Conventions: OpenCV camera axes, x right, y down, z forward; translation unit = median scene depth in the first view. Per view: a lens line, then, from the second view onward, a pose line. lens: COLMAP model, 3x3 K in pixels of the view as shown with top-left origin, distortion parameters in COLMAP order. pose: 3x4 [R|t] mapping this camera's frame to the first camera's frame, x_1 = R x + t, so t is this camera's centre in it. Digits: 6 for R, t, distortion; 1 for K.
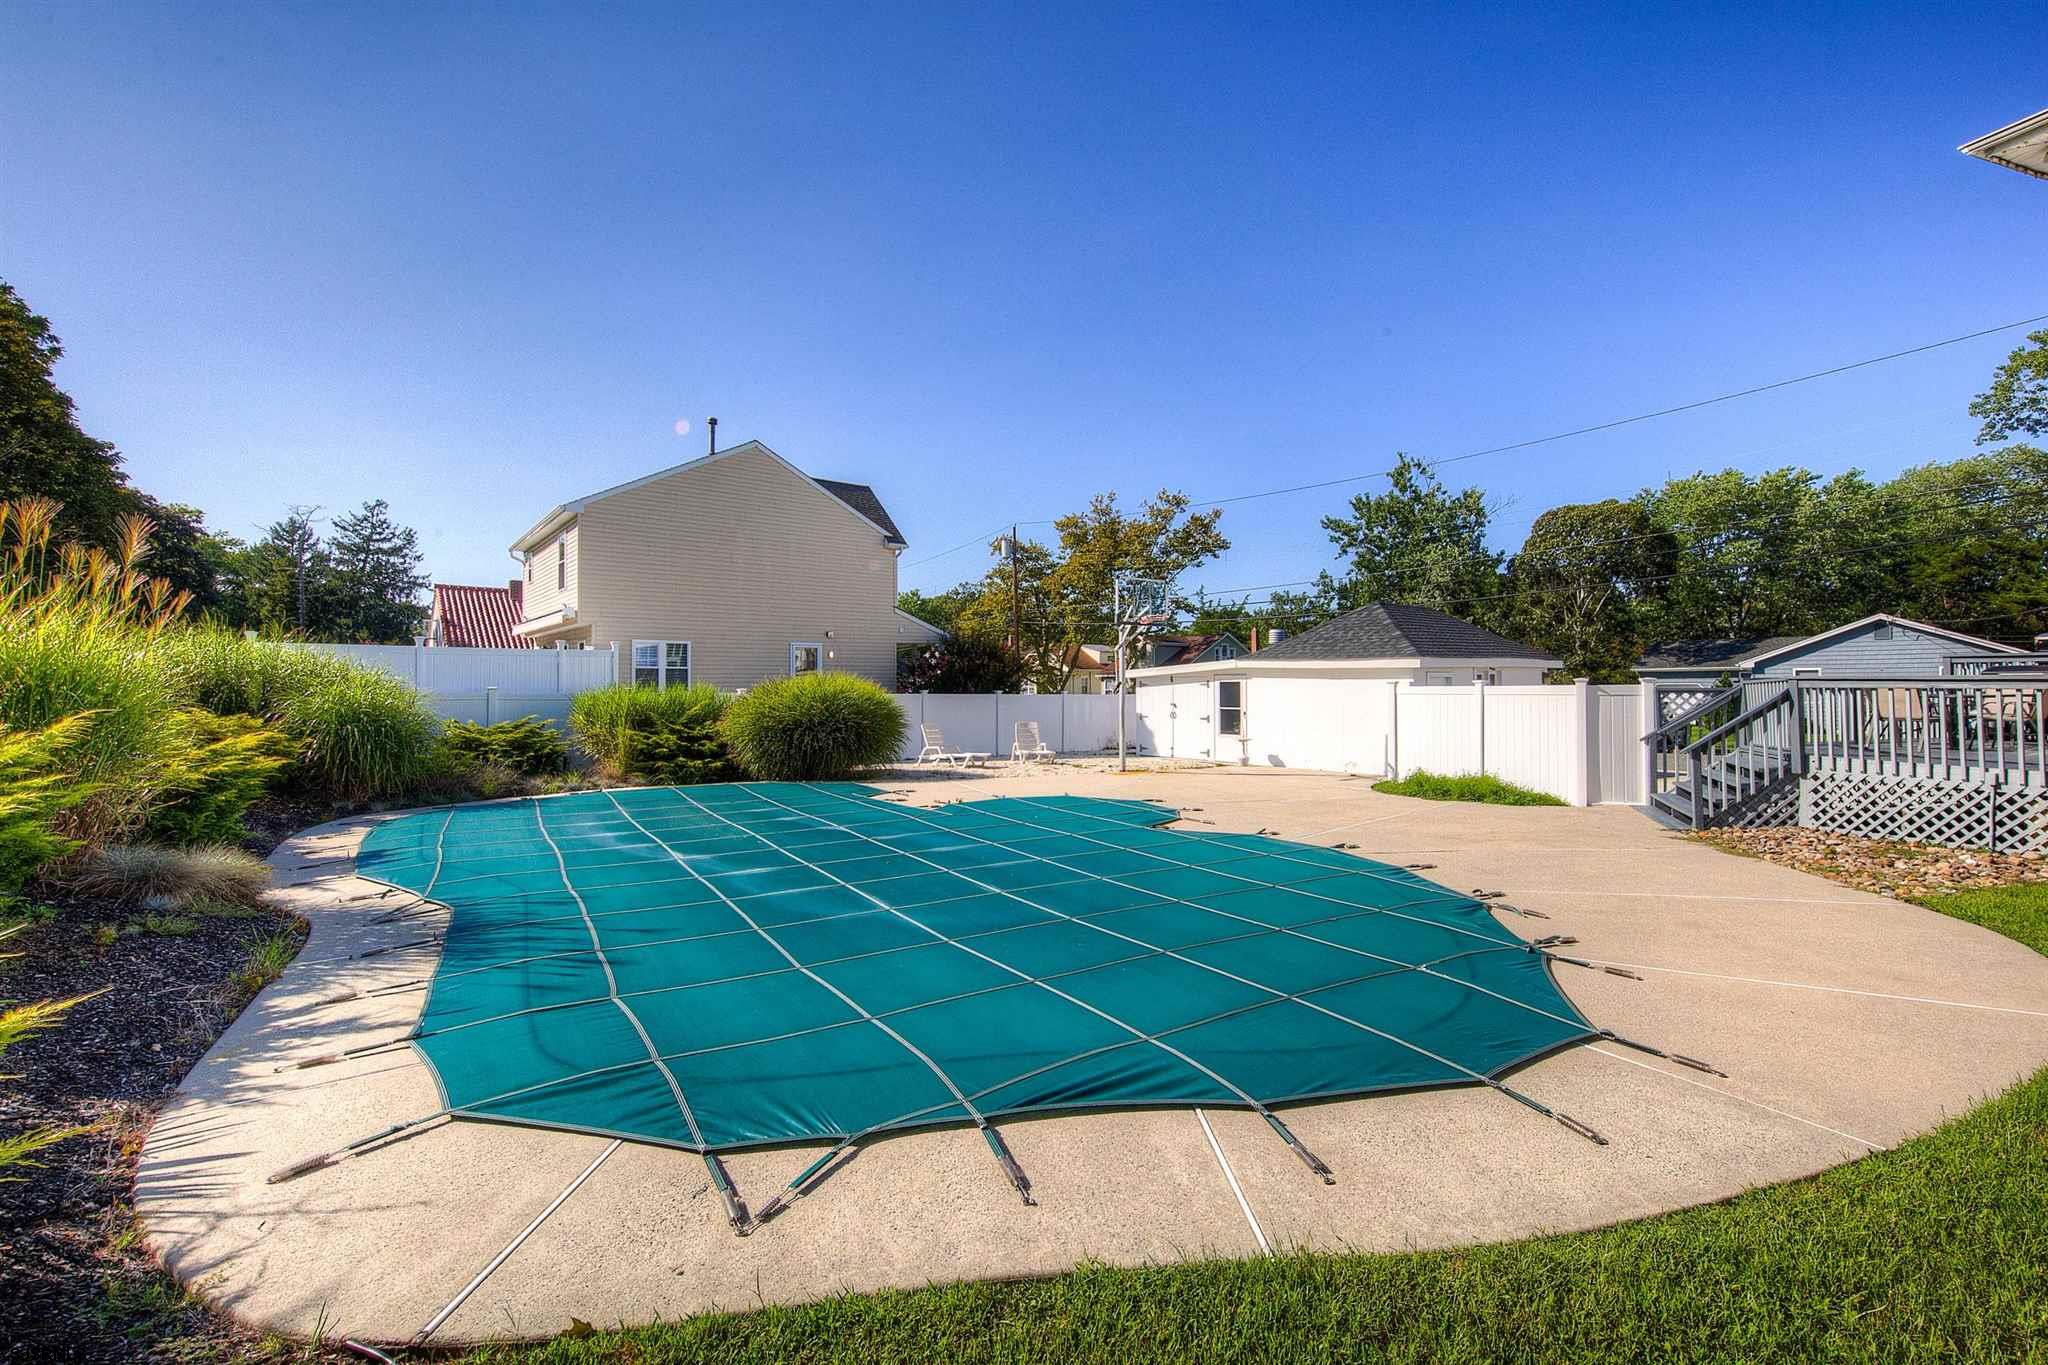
lens RADIAL K [[884.5, 0, 1024.0], [0, 884.5, 682.5], [0, 0, 1]] dist [0.019131, -0.000274]
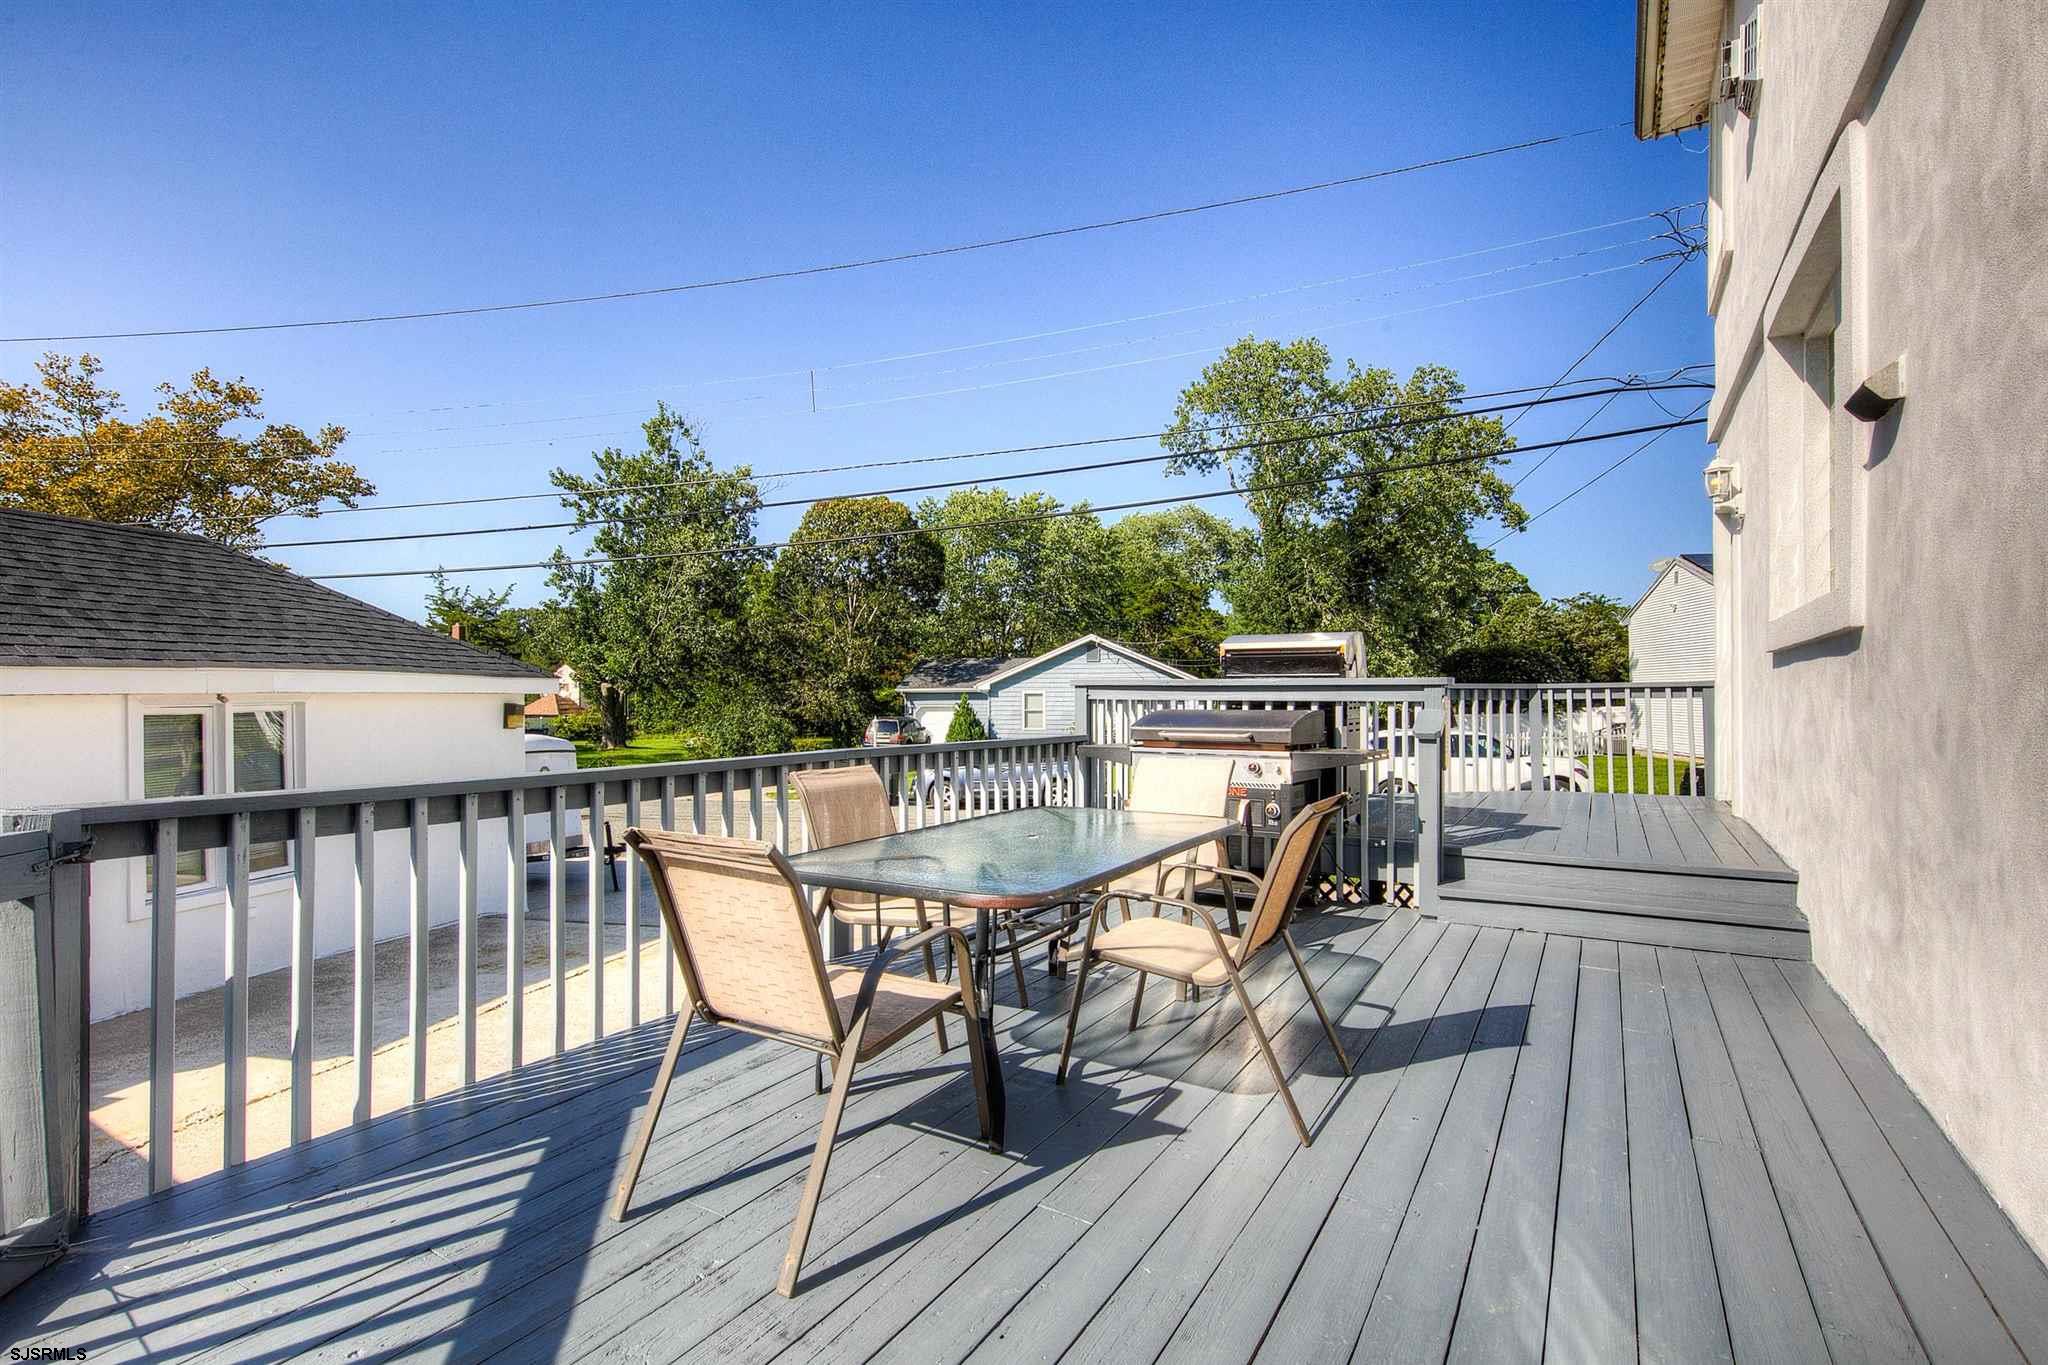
lens RADIAL K [[932.5, 0, 1049.4], [0, 932.5, 691.3], [0, 0, 1]] dist [0.000135, -0.000006]
pose [[0.775407, 0.009542, 0.631389, 0.202570], [-0.005110, 0.999948, -0.008835, -0.005245], [-0.631441, 0.003624, 0.775416, 0.181963]]
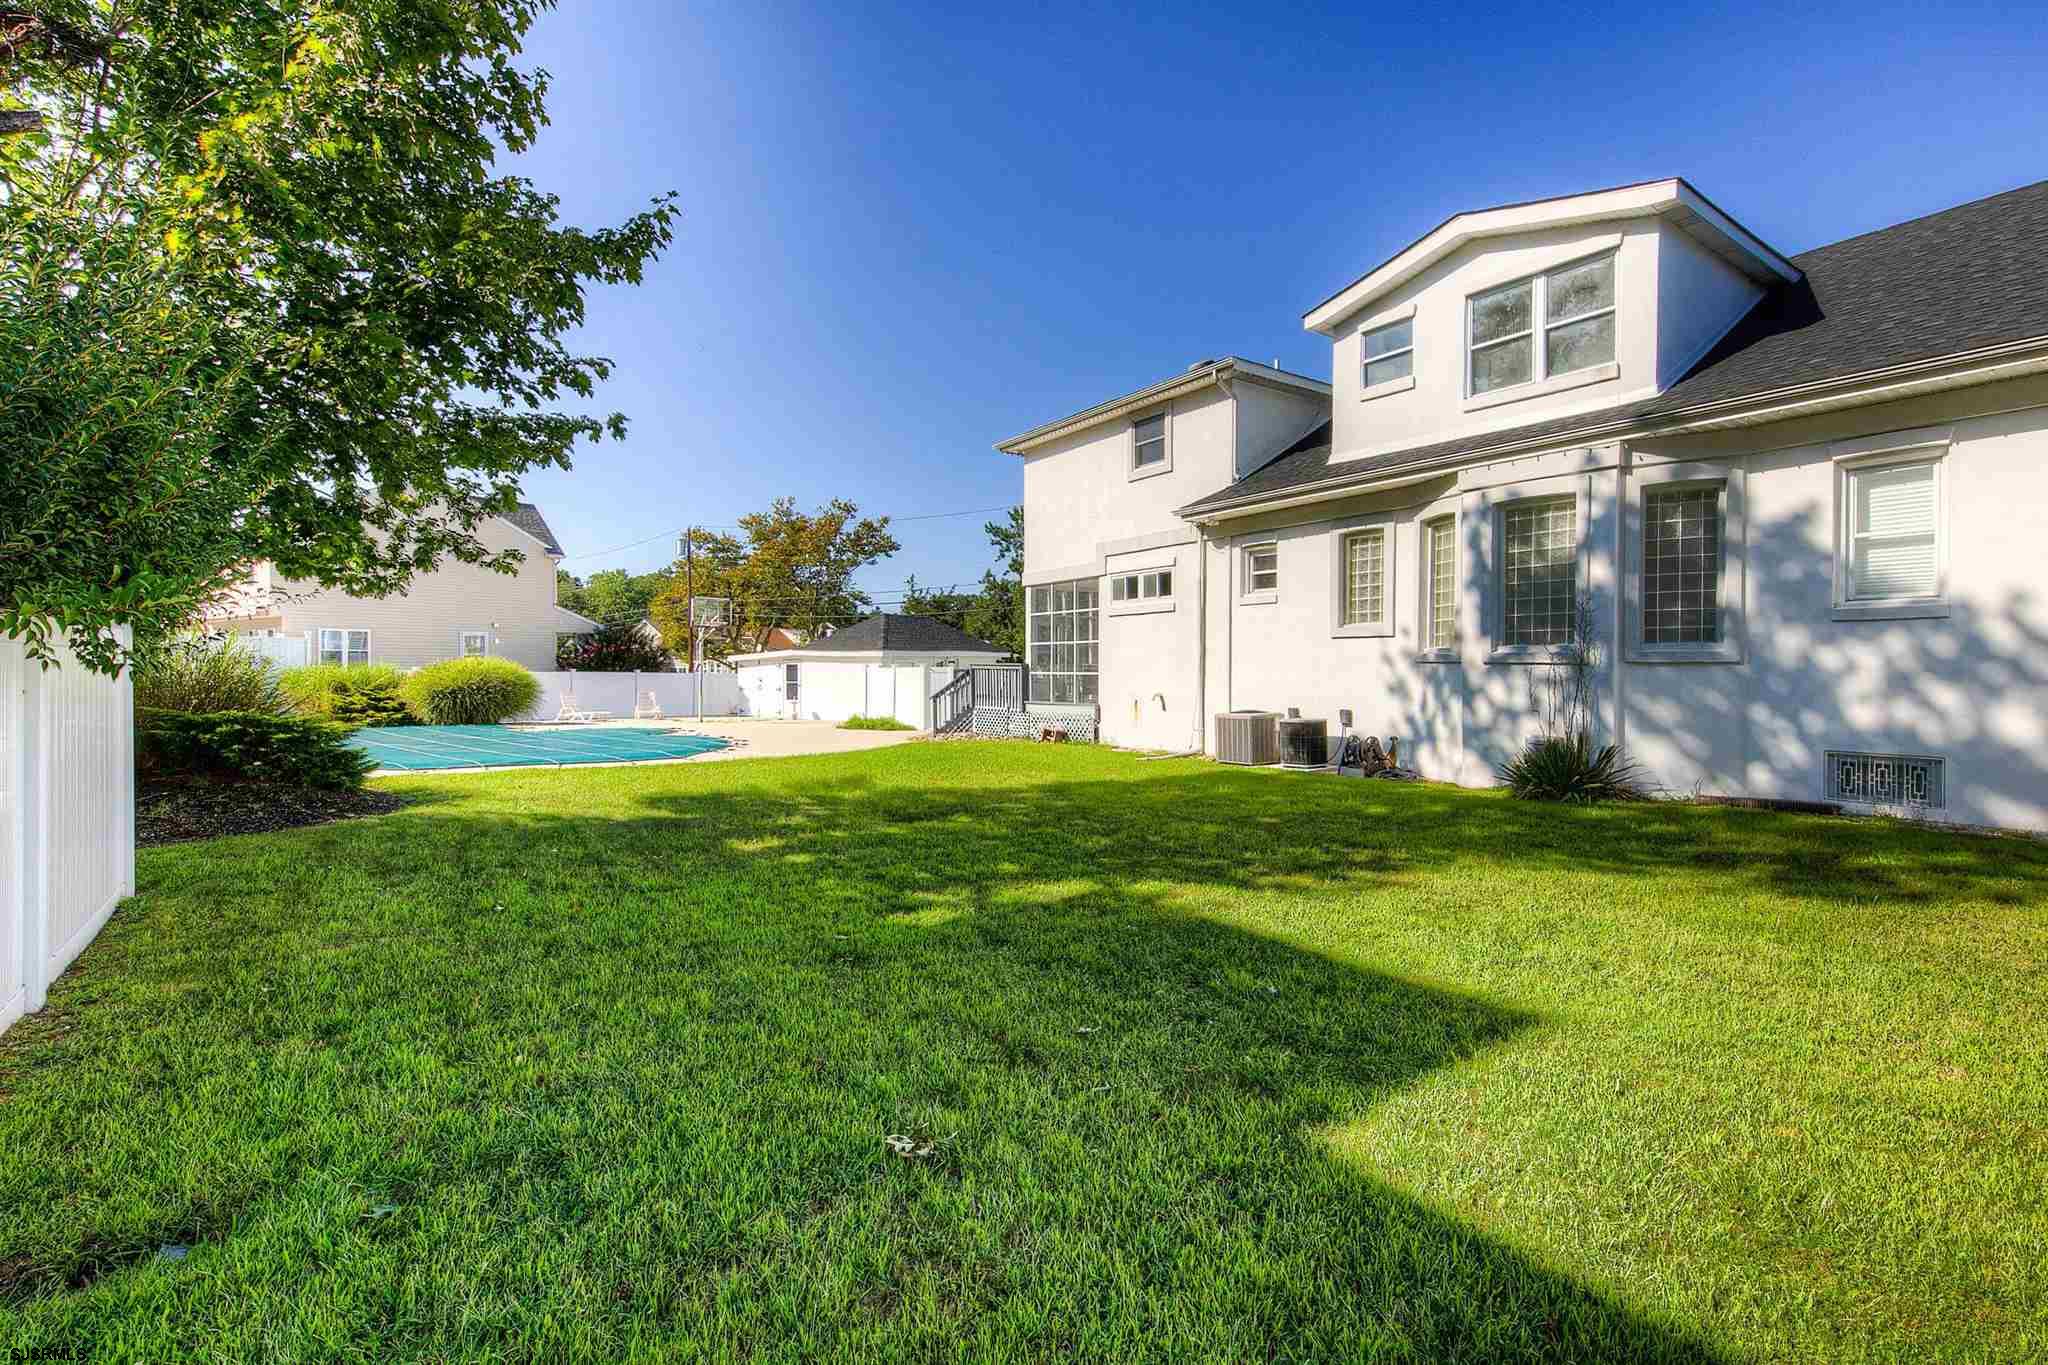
lens RADIAL K [[932.5, 0, 1049.4], [0, 932.5, 691.3], [0, 0, 1]] dist [0.000135, -0.000006]
pose [[0.959653, -0.001396, 0.281185, 0.082492], [-0.006561, 0.999604, 0.027358, -0.000454], [-0.281112, -0.028099, 0.959263, -0.252430]]
